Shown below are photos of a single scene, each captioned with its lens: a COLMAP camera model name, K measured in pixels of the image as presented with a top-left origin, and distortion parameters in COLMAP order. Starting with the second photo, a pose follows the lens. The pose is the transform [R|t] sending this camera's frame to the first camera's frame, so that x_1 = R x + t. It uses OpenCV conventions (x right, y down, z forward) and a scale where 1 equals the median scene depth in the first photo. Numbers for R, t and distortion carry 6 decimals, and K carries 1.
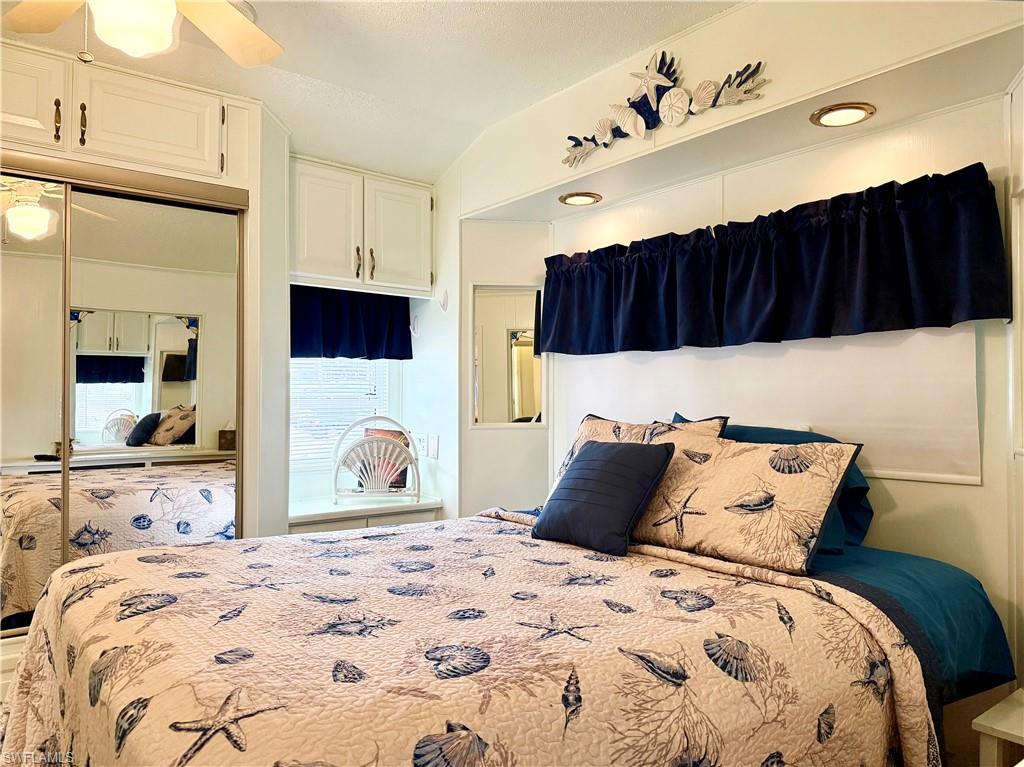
lens RADIAL K [[727.0, 0, 512.3], [0, 727.0, 388.1], [0, 0, 1]] dist [0.002561, 0.000577]
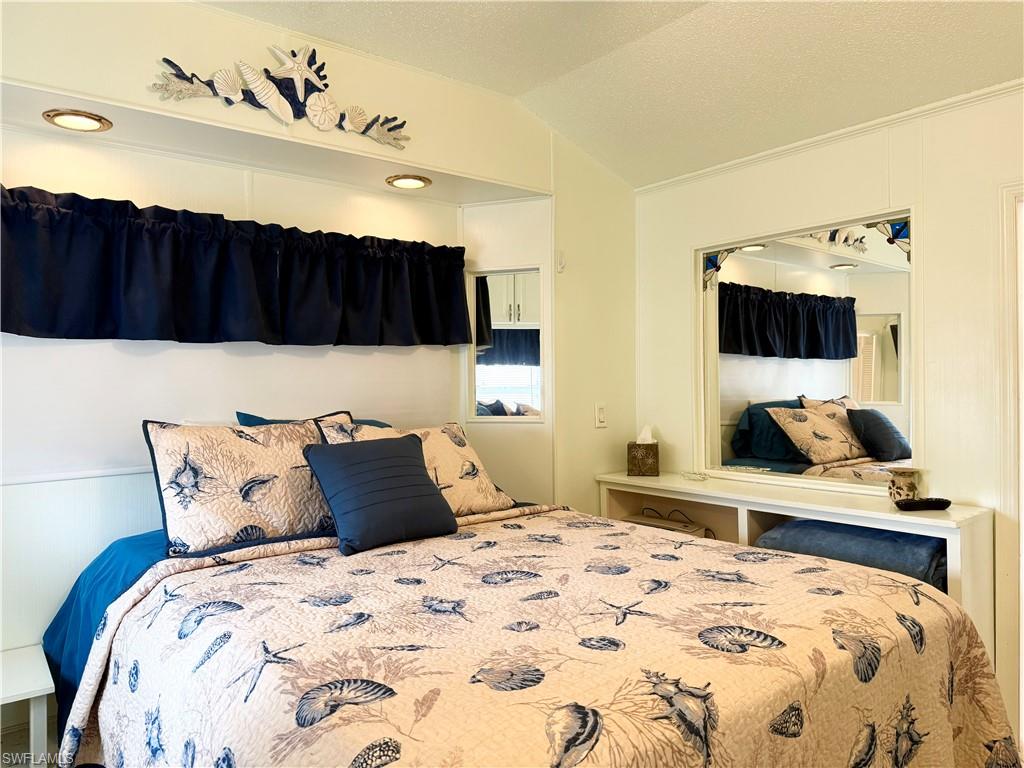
lens RADIAL K [[718.1, 0, 512.0], [0, 718.1, 384.0], [0, 0, 1]] dist [0.044886, -0.064249]
pose [[-0.005207, -0.004670, 0.999976, -0.785213], [-0.003119, 0.999984, 0.004654, -0.008321], [-0.999982, -0.003094, -0.005221, 0.728539]]
